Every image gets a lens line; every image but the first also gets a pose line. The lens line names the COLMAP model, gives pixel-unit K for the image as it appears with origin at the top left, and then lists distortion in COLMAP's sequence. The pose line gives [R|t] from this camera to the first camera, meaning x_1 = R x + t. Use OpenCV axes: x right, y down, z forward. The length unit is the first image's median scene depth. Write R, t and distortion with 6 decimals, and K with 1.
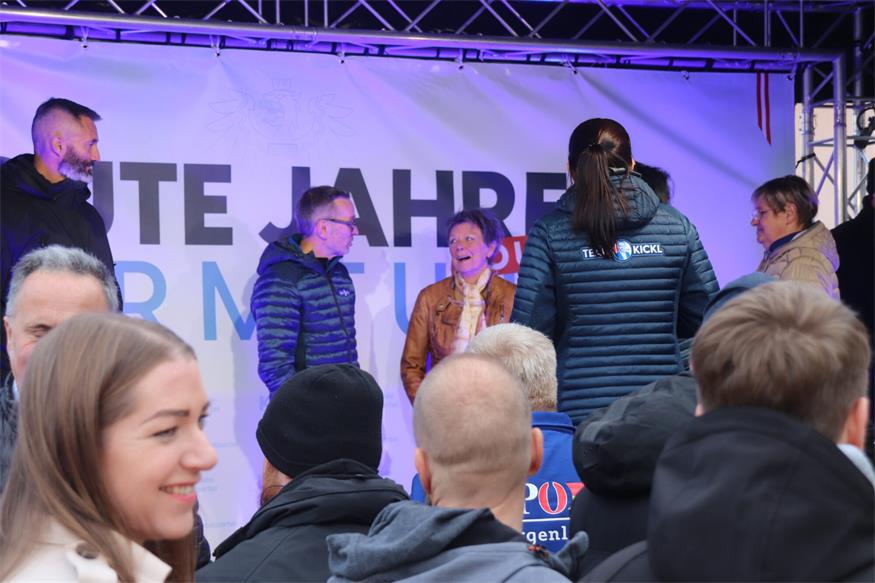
lens RADIAL K [[2115.5, 0, 435.9], [0, 2115.5, 315.3], [0, 0, 1]] dist [0.500174, 0.000000]
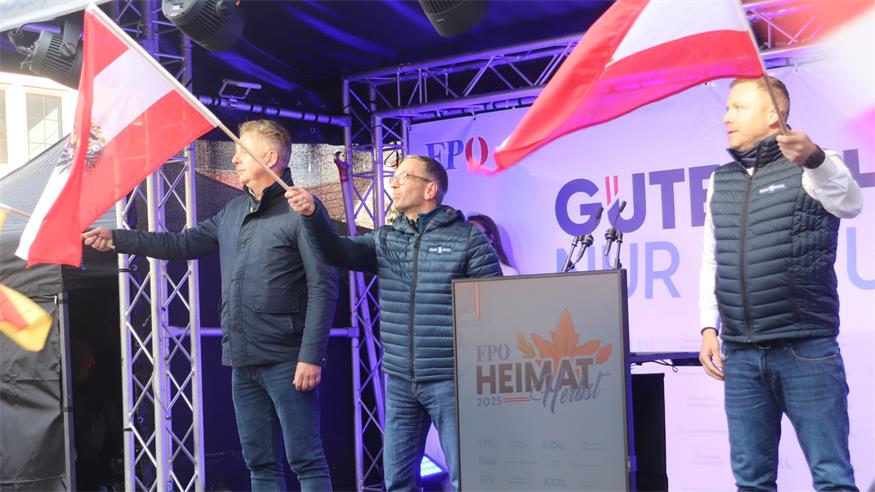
lens RADIAL K [[1519.7, 0, 438.1], [0, 1519.7, 252.7], [0, 0, 1]] dist [0.345720, 0.000000]
pose [[0.484156, -0.041119, -0.874015, 0.638838], [0.057784, 0.998217, -0.014954, -0.010685], [0.873072, -0.043264, 0.485669, 0.363706]]
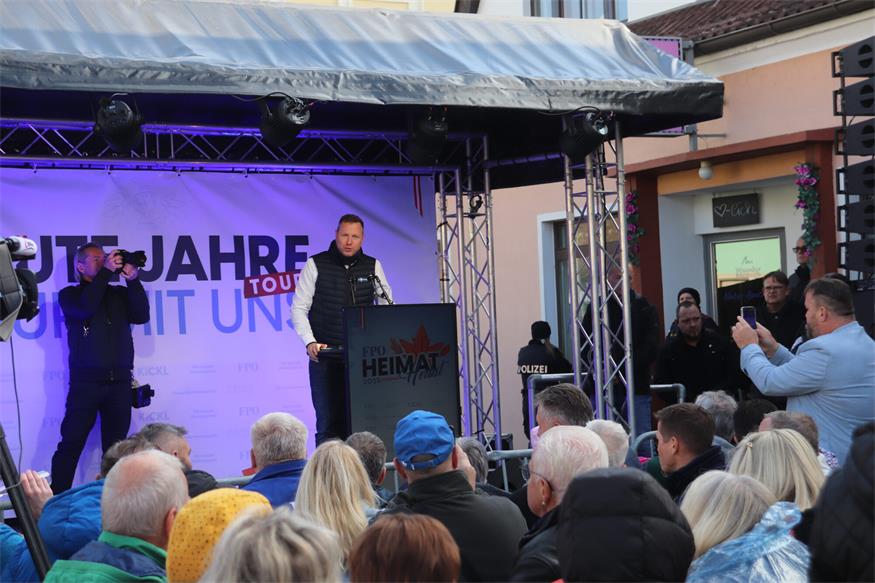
lens RADIAL K [[2231.8, 0, 441.3], [0, 2231.8, 291.2], [0, 0, 1]] dist [0.631513, 0.000000]
pose [[0.988670, -0.018355, 0.148979, -0.107653], [0.019772, 0.999772, -0.008036, -0.004633], [-0.148798, 0.010891, 0.988808, -0.853961]]
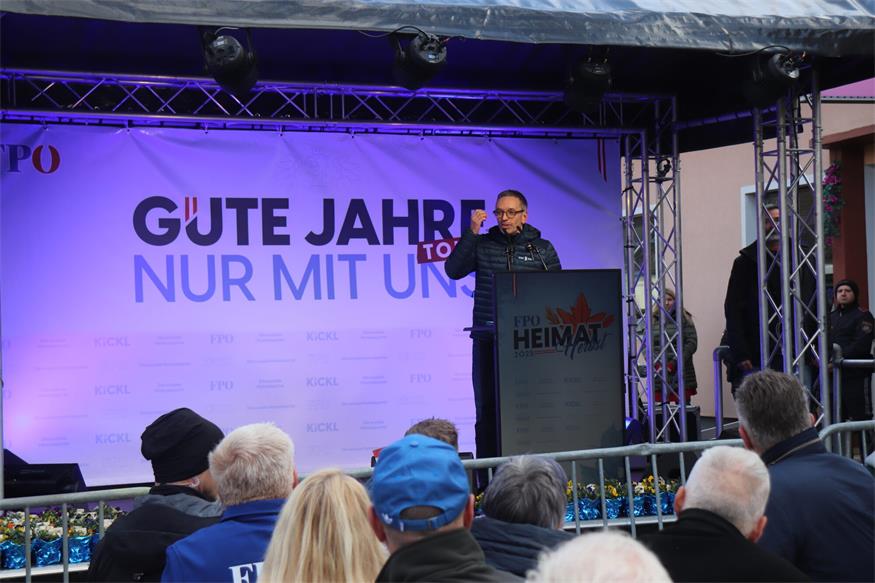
lens RADIAL K [[1748.6, 0, 433.0], [0, 1748.6, 301.6], [0, 0, 1]] dist [0.333716, 0.000000]
pose [[0.999949, -0.009021, 0.004601, 0.013252], [0.008972, 0.999903, 0.010613, -0.000966], [-0.004696, -0.010571, 0.999933, -0.412004]]
